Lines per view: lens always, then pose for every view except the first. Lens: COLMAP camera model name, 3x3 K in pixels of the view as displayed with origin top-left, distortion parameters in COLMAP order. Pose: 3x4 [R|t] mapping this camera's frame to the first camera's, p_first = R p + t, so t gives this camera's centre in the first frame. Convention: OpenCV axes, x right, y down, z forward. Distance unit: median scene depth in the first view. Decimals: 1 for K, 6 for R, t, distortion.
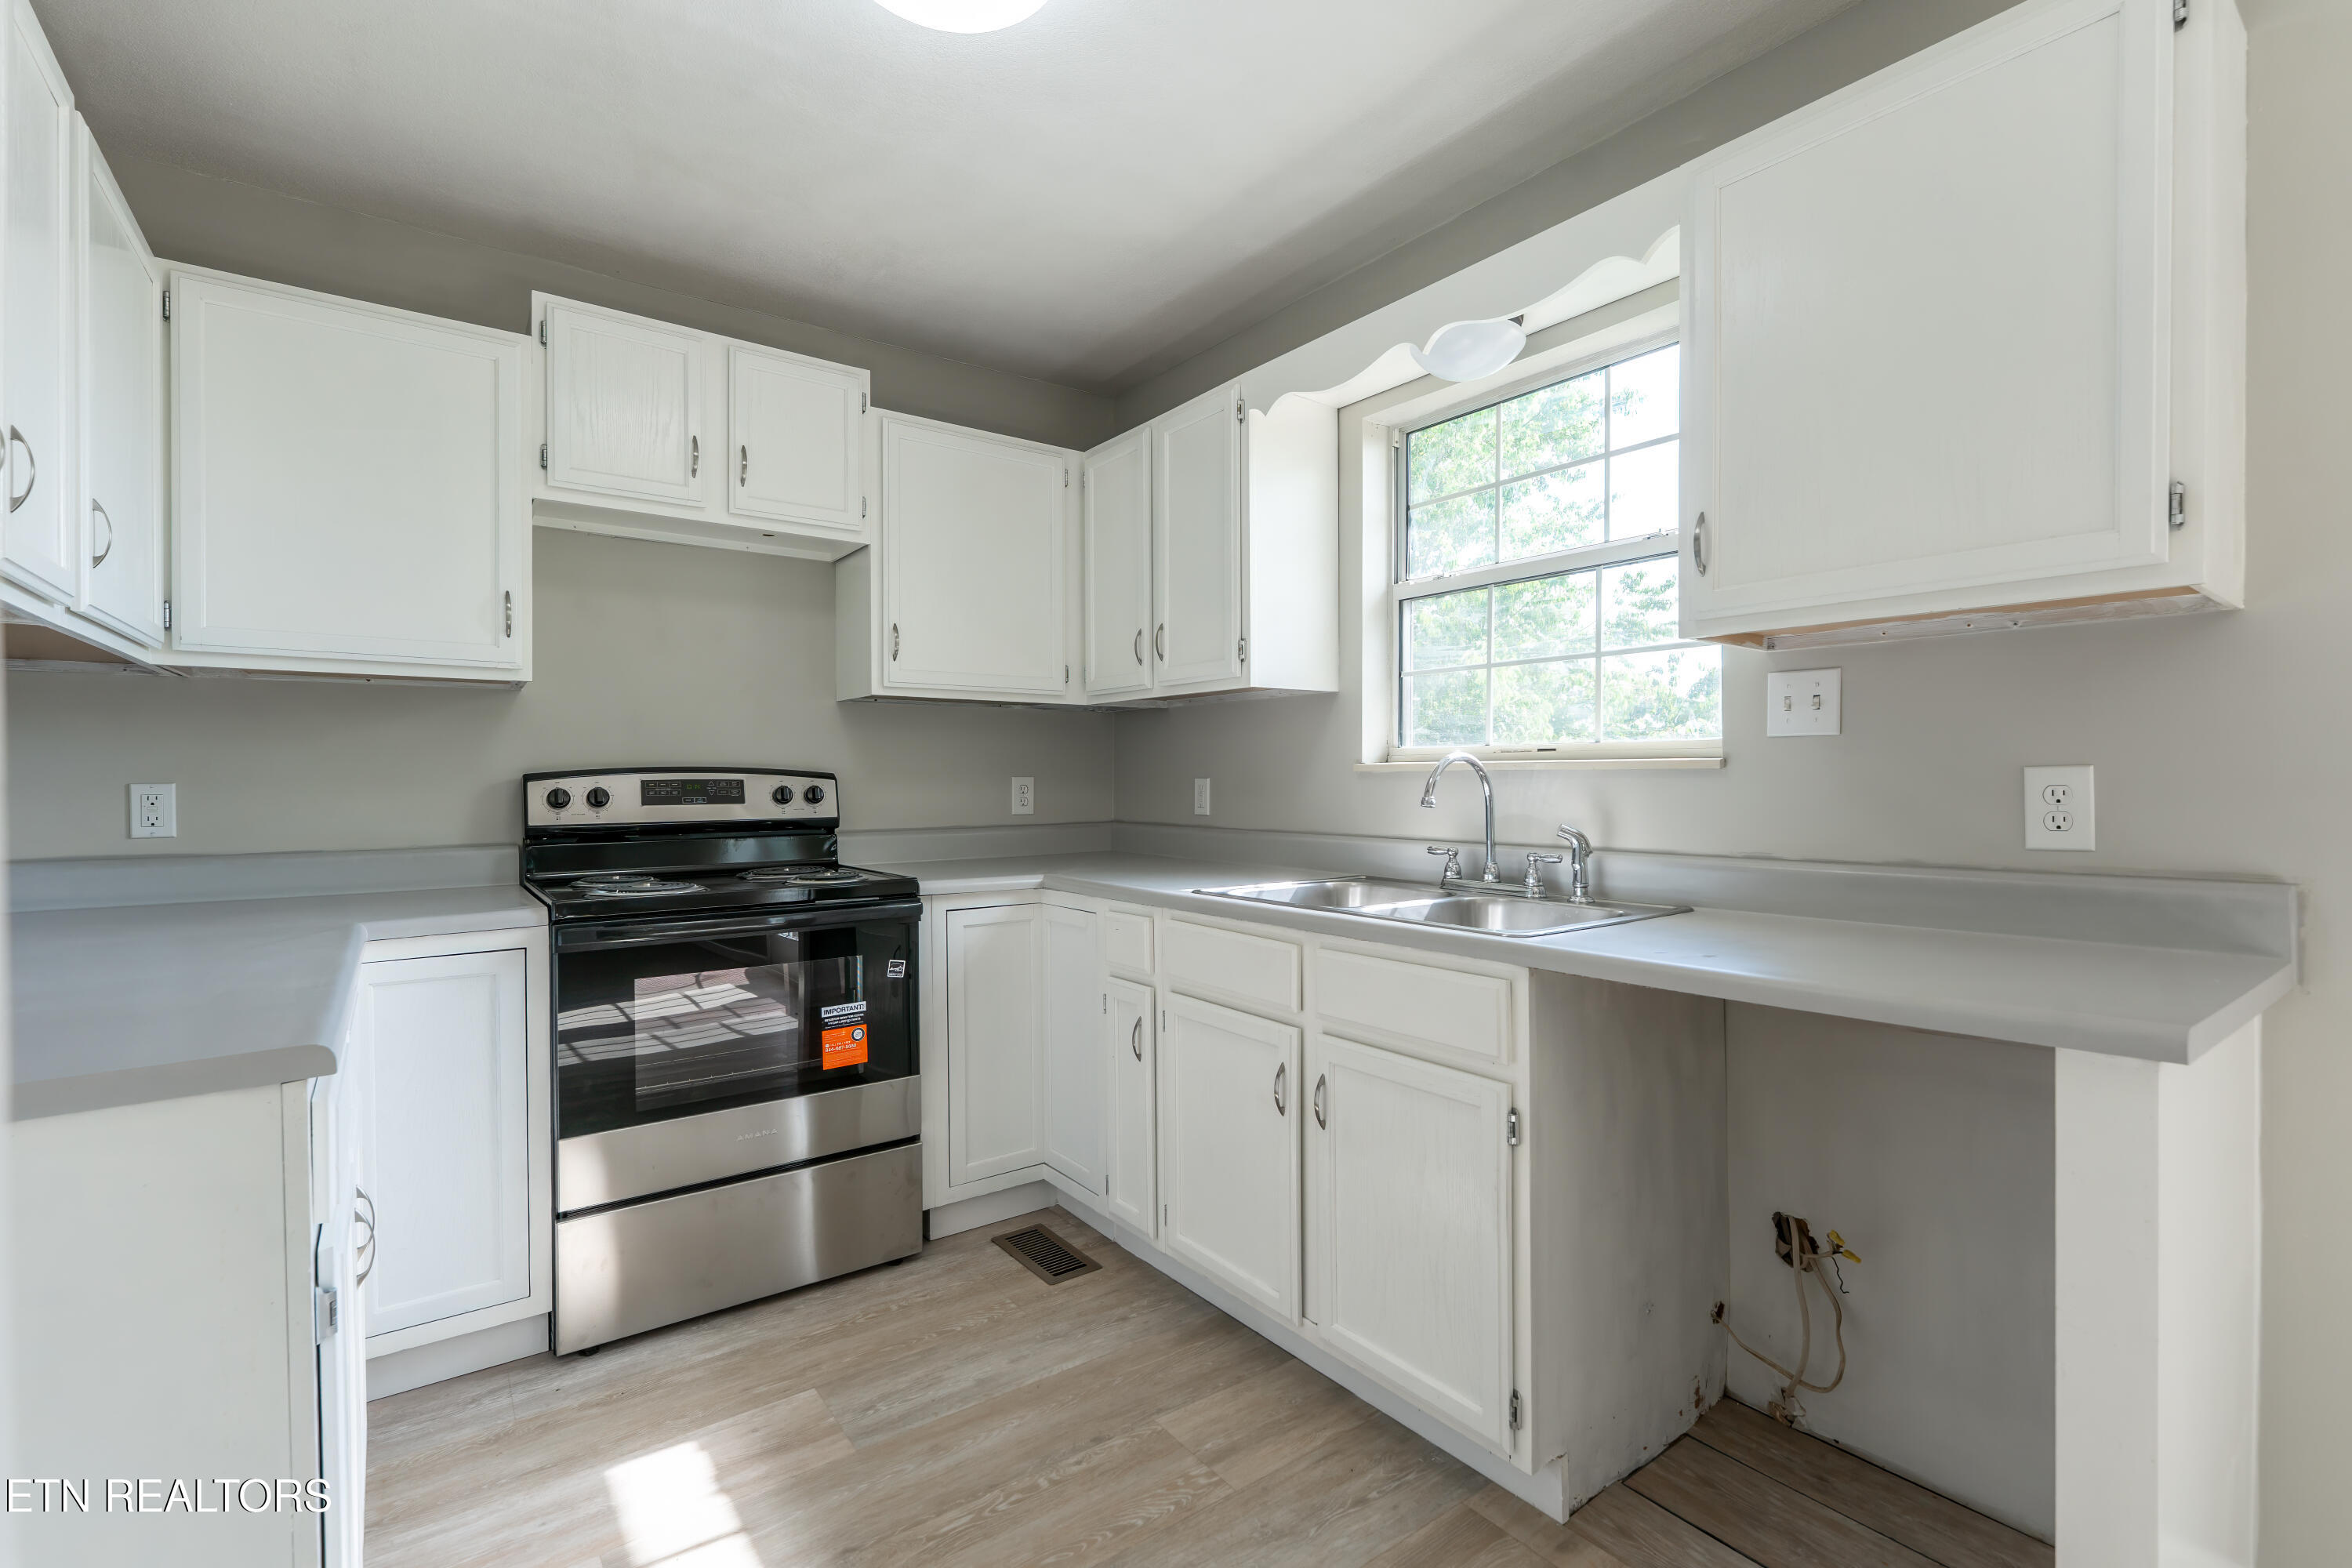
lens RADIAL K [[1044.1, 0, 1172.2], [0, 1044.1, 785.1], [0, 0, 1]] dist [-0.003876, -0.001395]
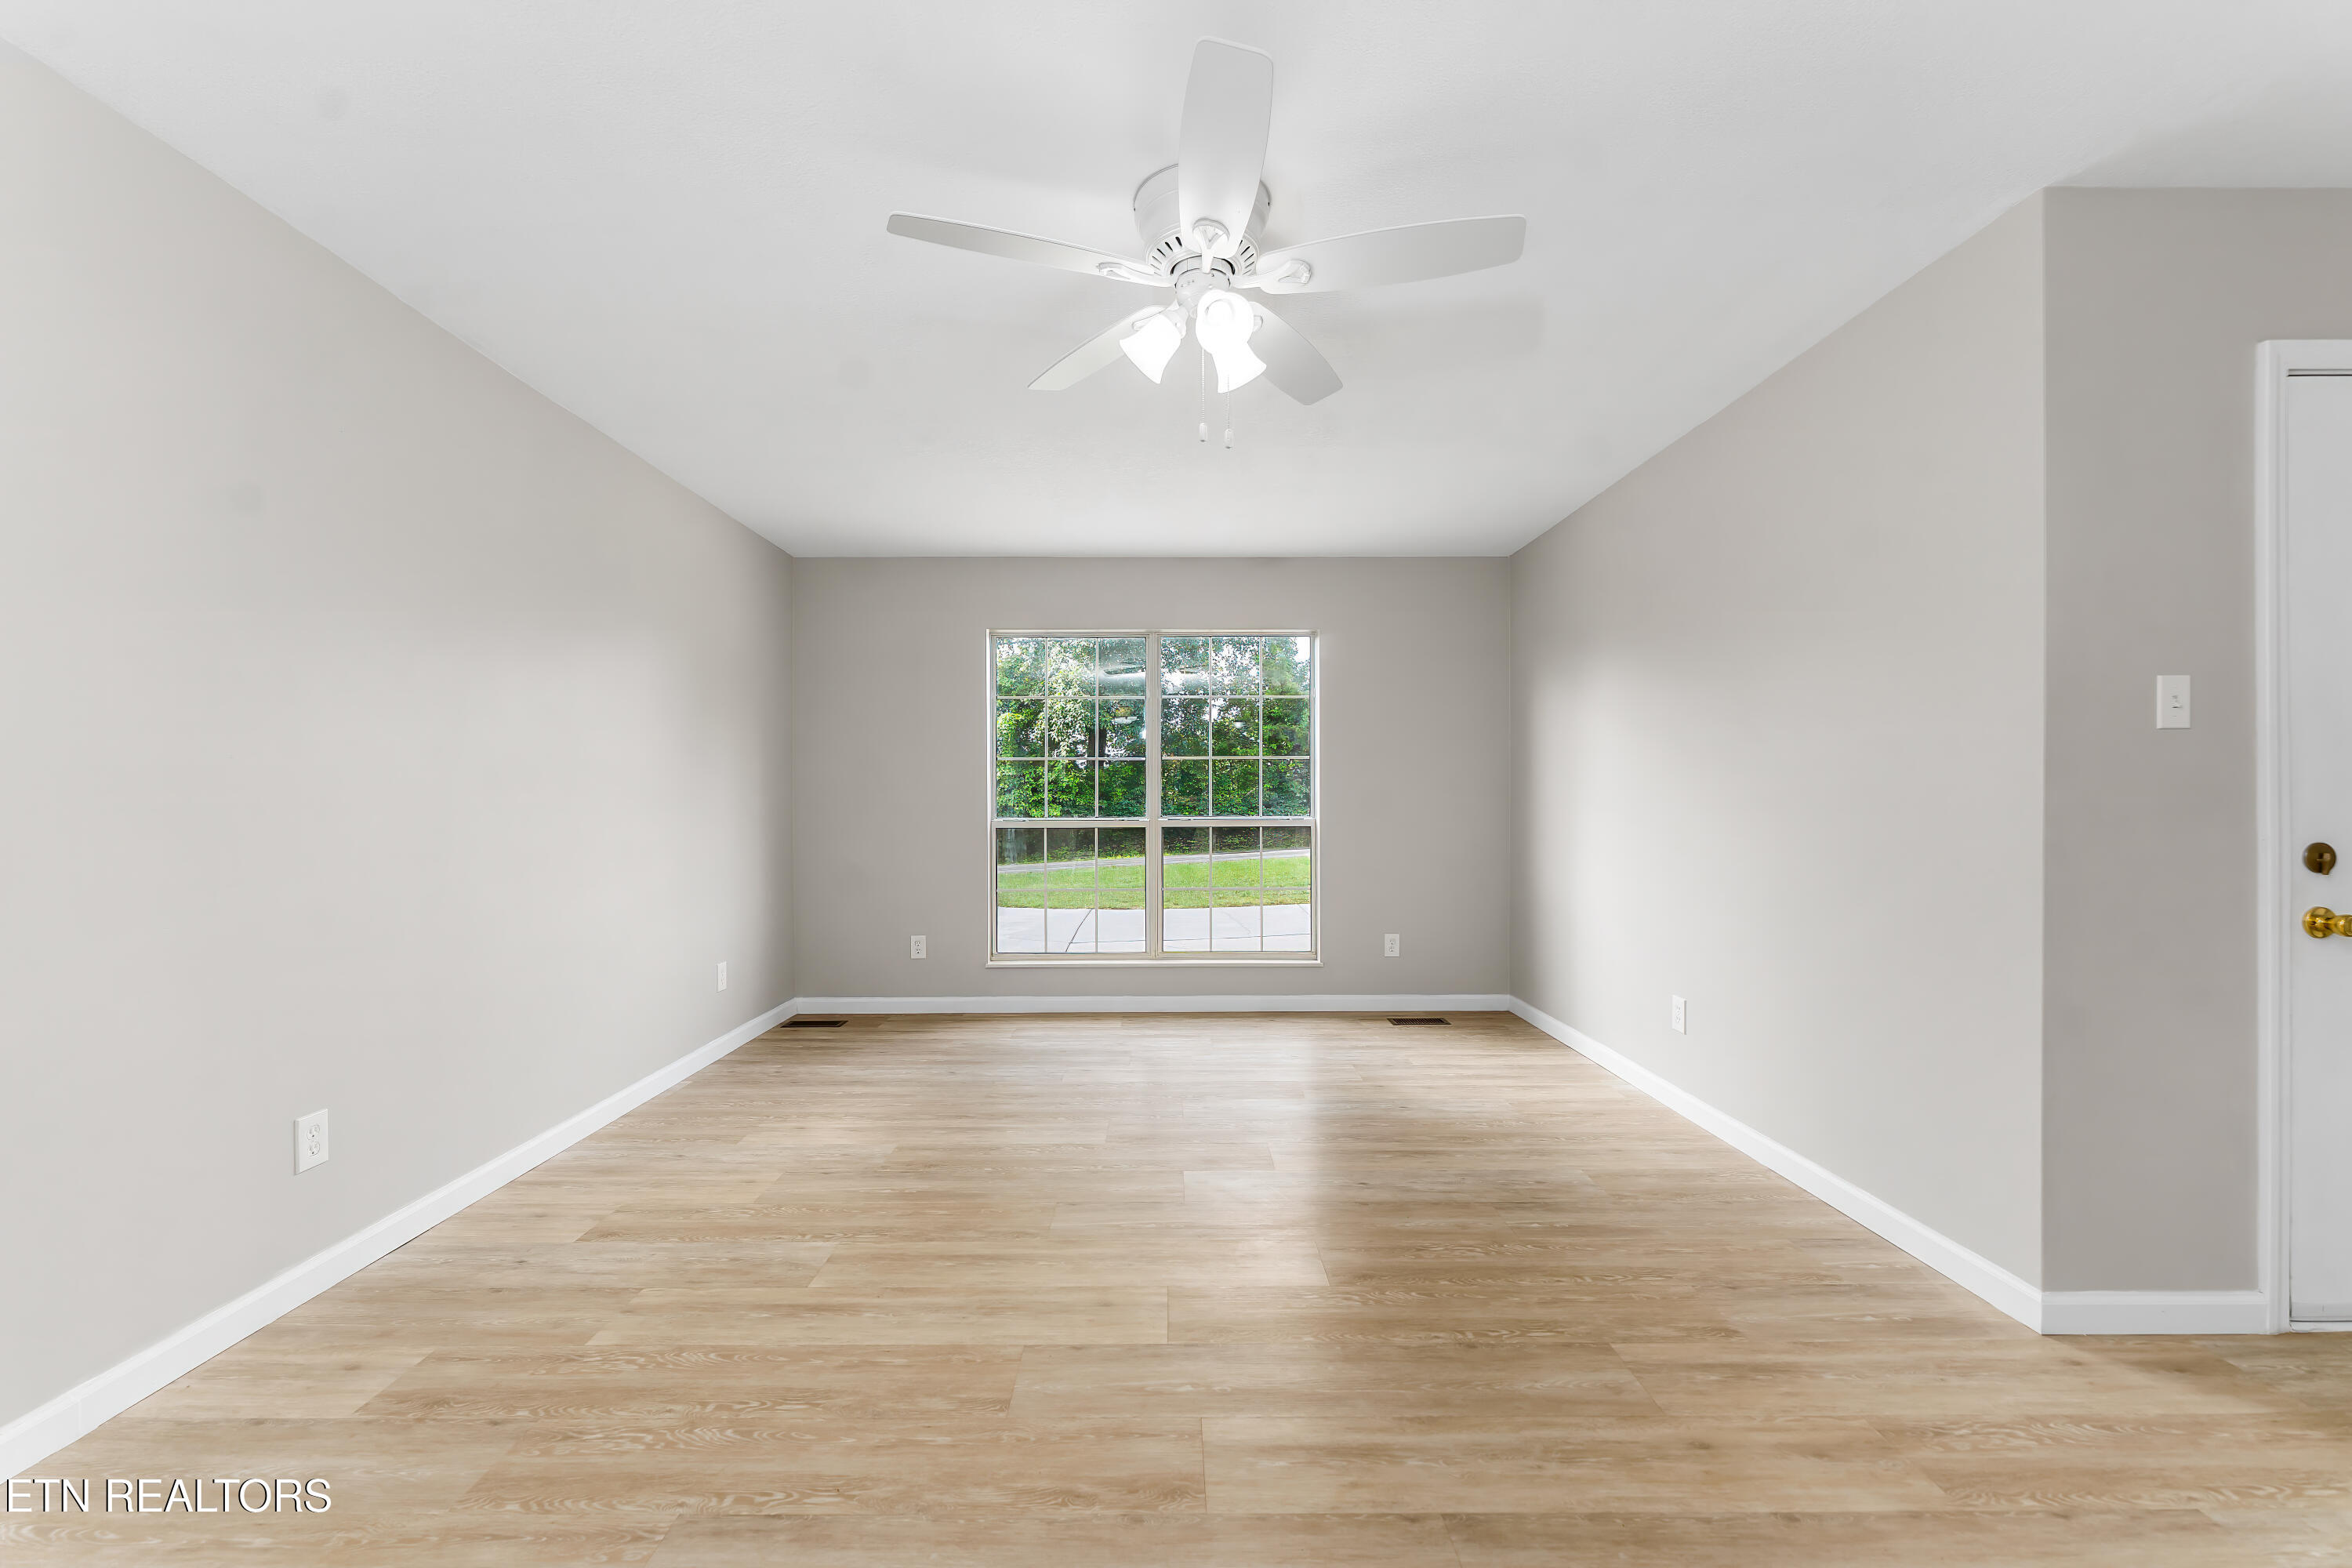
lens RADIAL K [[948.4, 0, 1175.2], [0, 948.4, 794.2], [0, 0, 1]] dist [-0.002599, -0.000118]
pose [[-0.805183, 0.005022, 0.593005, -0.734946], [0.010500, 0.999928, 0.005789, -0.009377], [-0.592933, 0.010888, -0.805178, 1.064690]]
